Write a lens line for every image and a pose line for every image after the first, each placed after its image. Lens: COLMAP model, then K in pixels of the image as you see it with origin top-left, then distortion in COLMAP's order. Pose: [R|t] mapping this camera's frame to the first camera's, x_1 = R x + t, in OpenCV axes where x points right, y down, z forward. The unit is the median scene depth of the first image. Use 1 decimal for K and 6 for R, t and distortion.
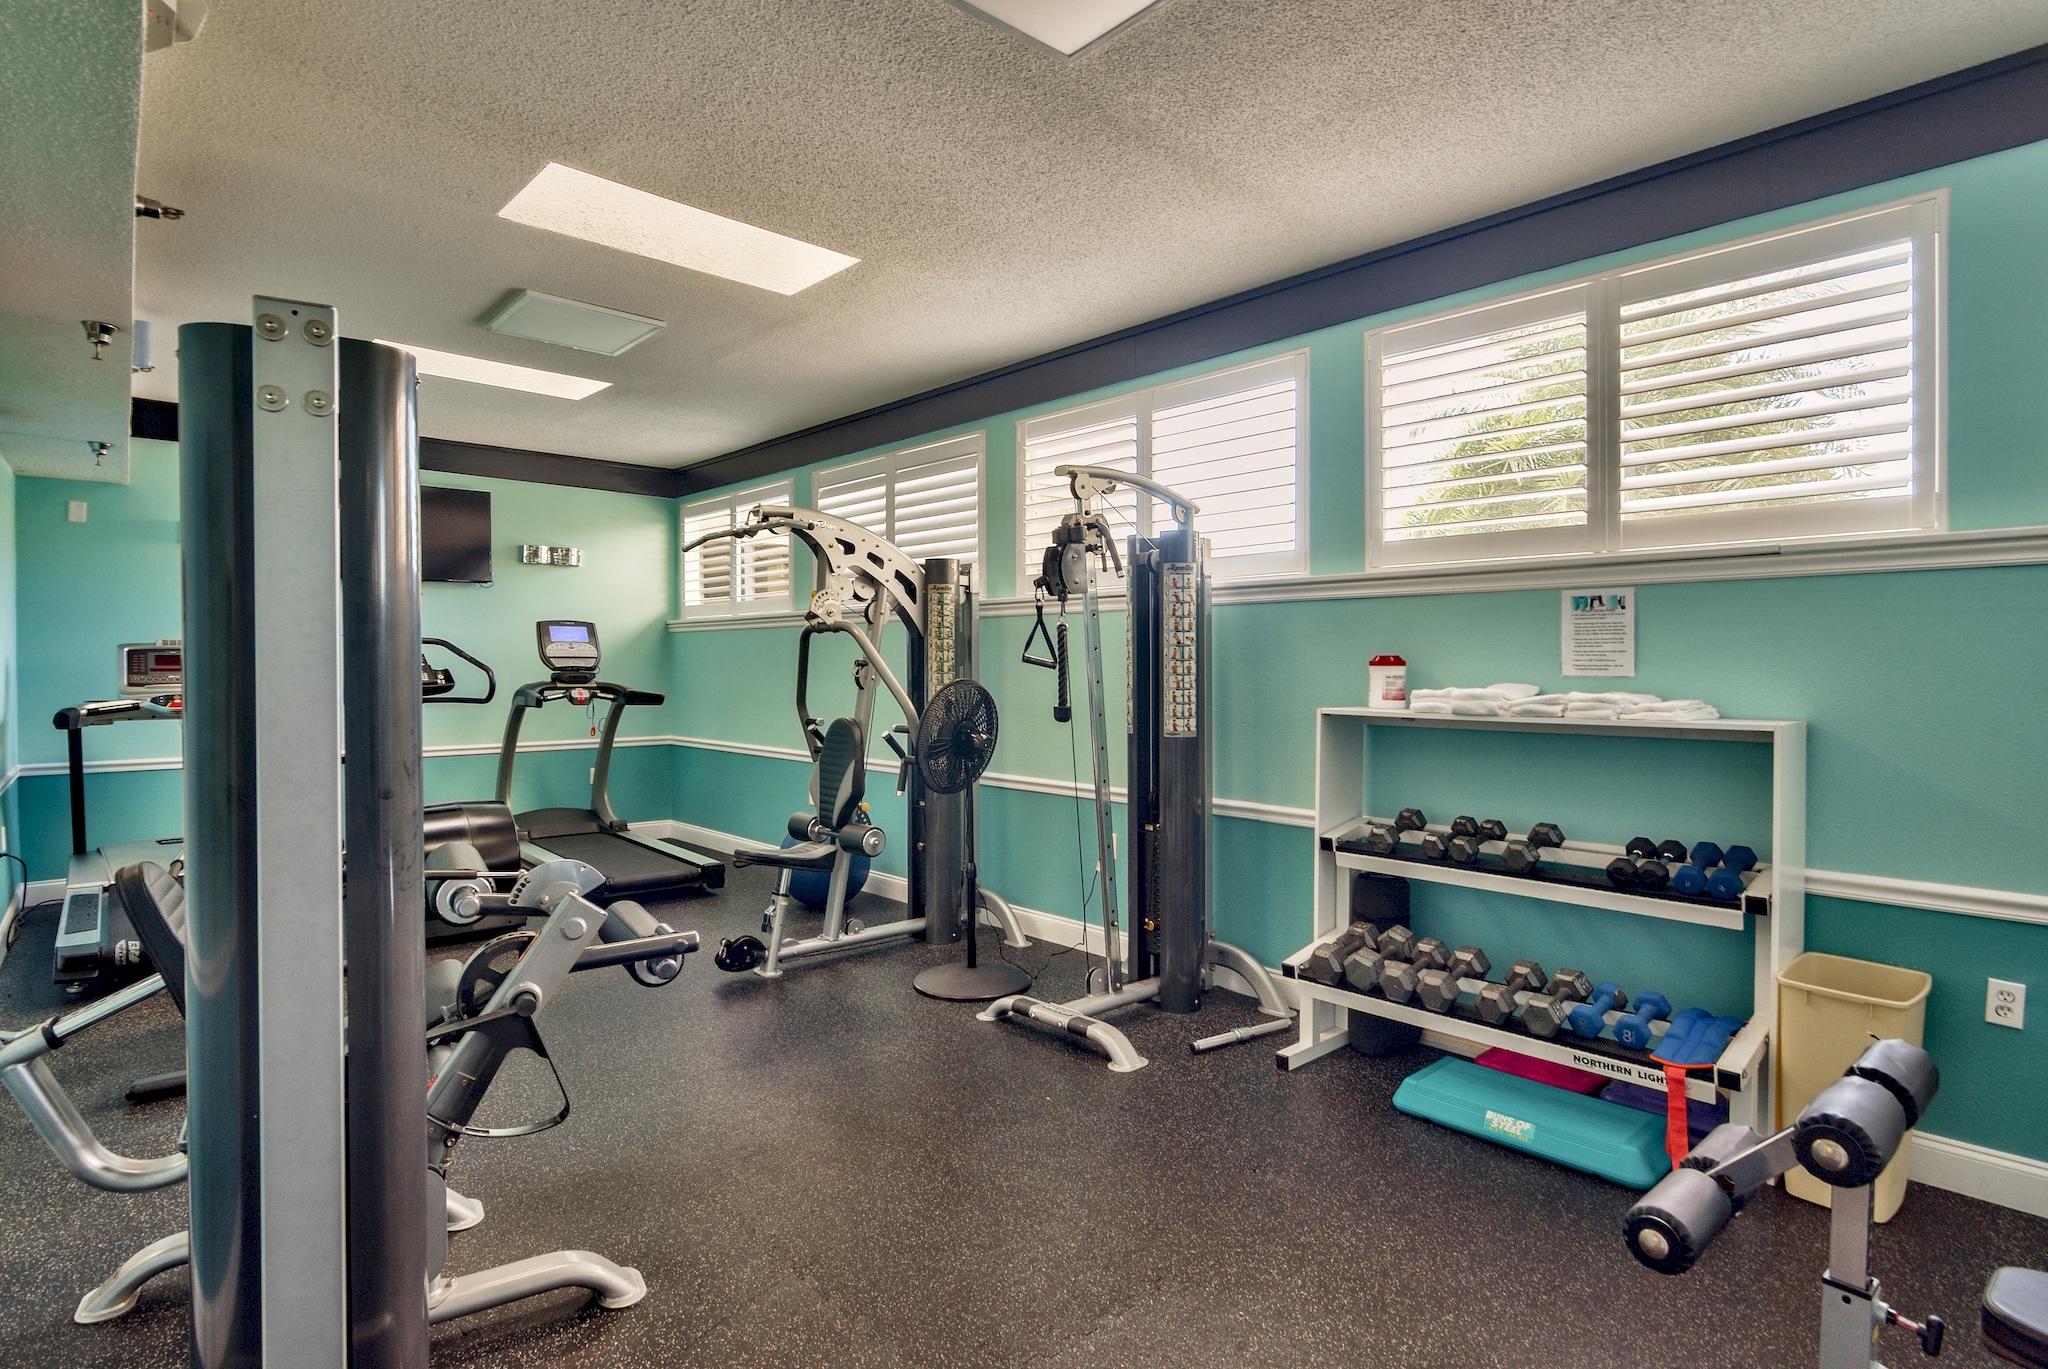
lens RADIAL K [[1060.0, 0, 1024.0], [0, 1060.0, 684.5], [0, 0, 1]] dist [0.000473, 0.000125]
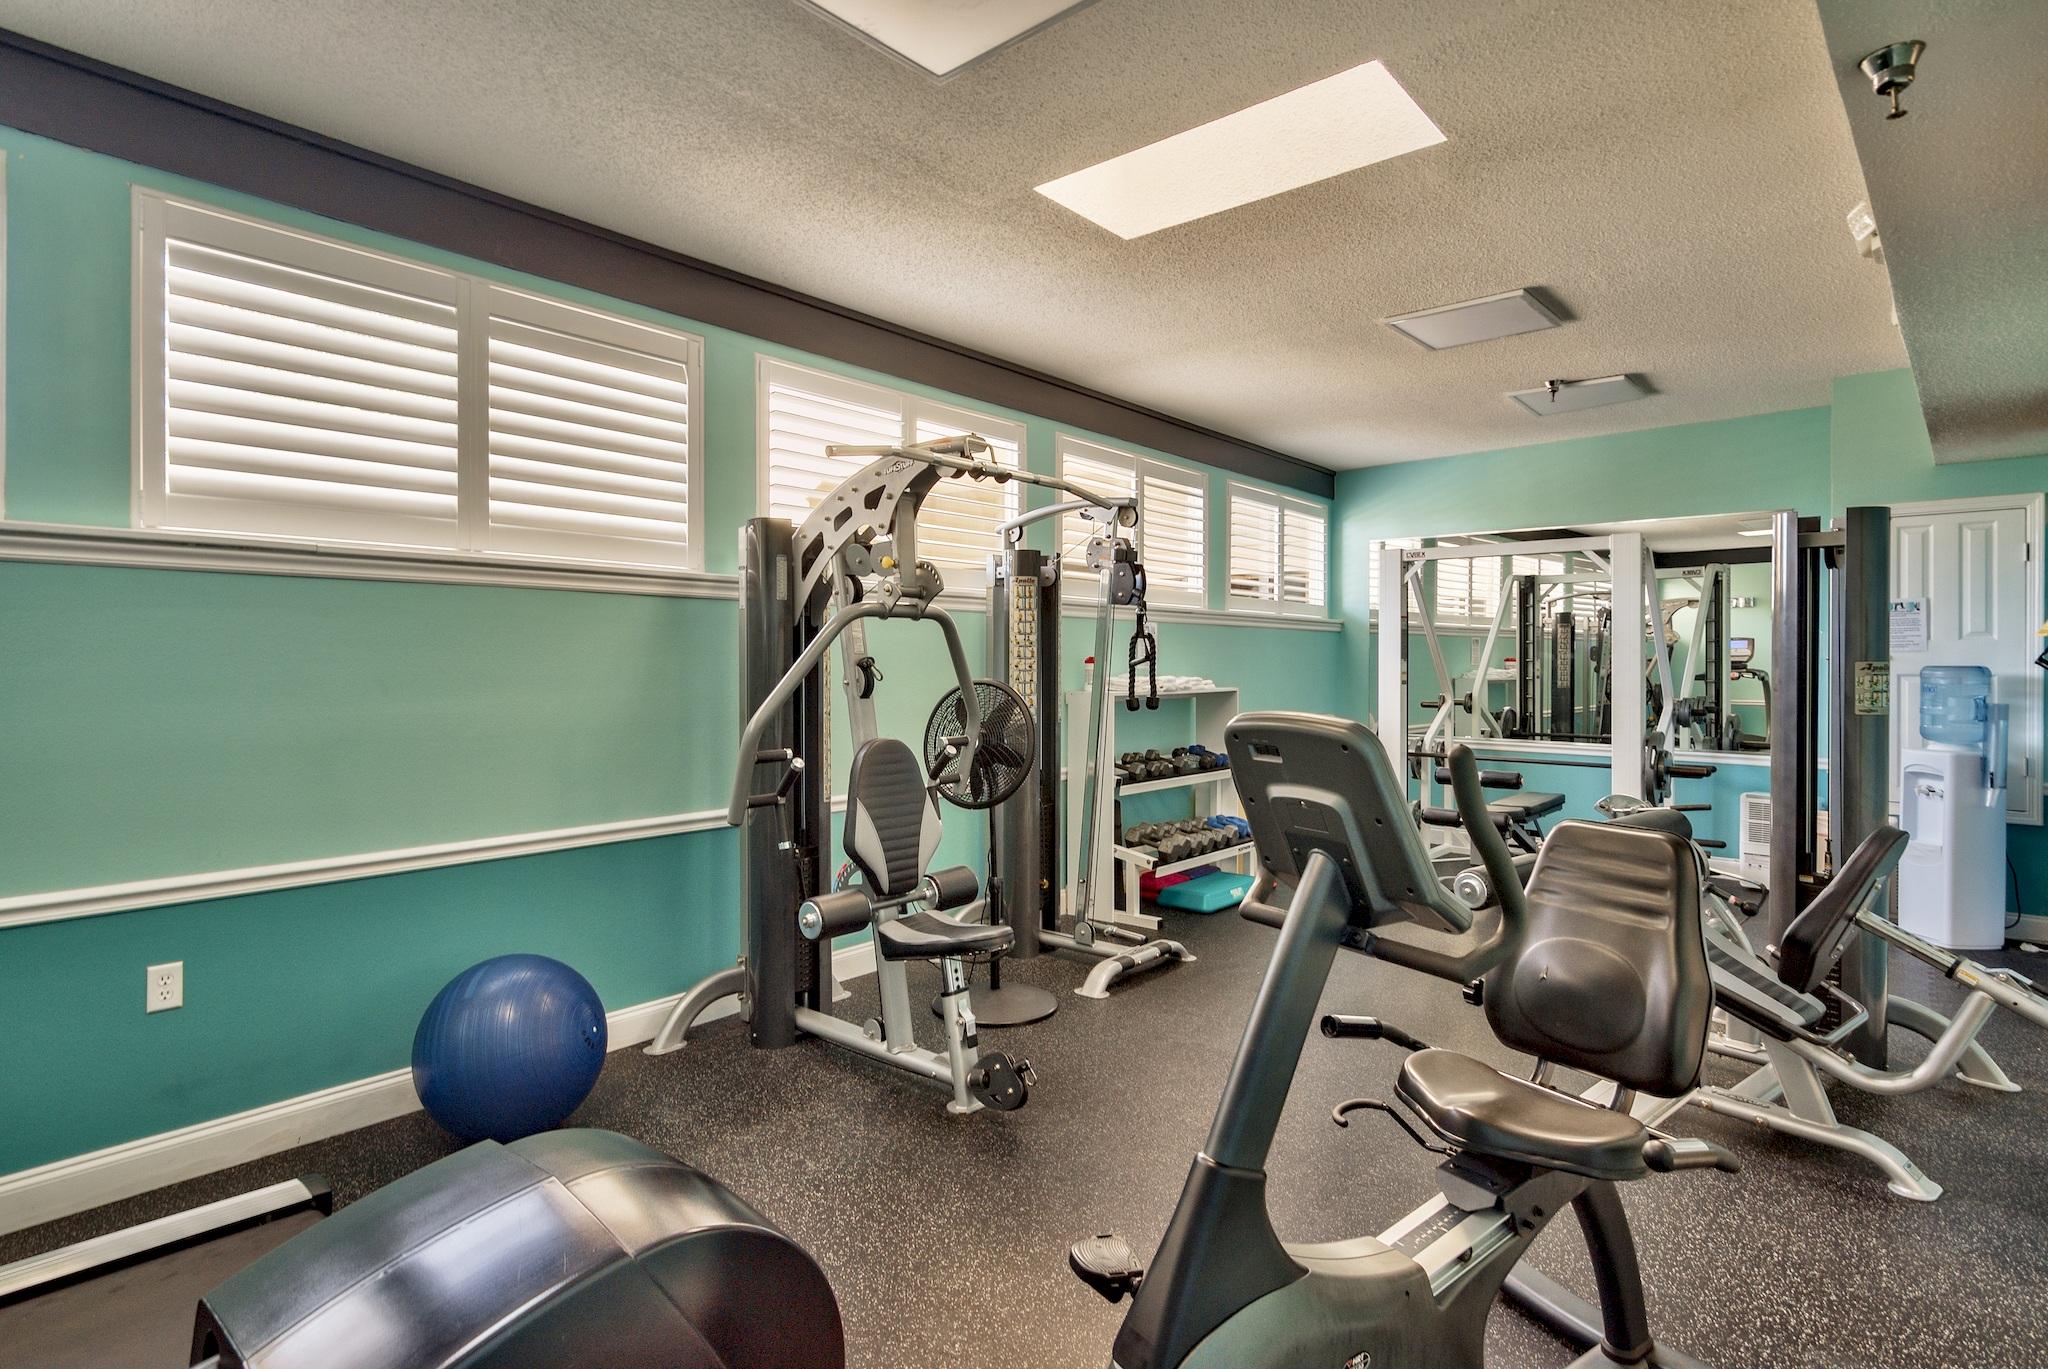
lens RADIAL K [[1060.0, 0, 1024.0], [0, 1060.0, 684.5], [0, 0, 1]] dist [0.000473, 0.000125]
pose [[-0.122015, -0.020813, 0.992310, -0.941712], [0.013652, 0.999650, 0.022645, -0.018492], [-0.992434, 0.016310, -0.121688, 1.033316]]
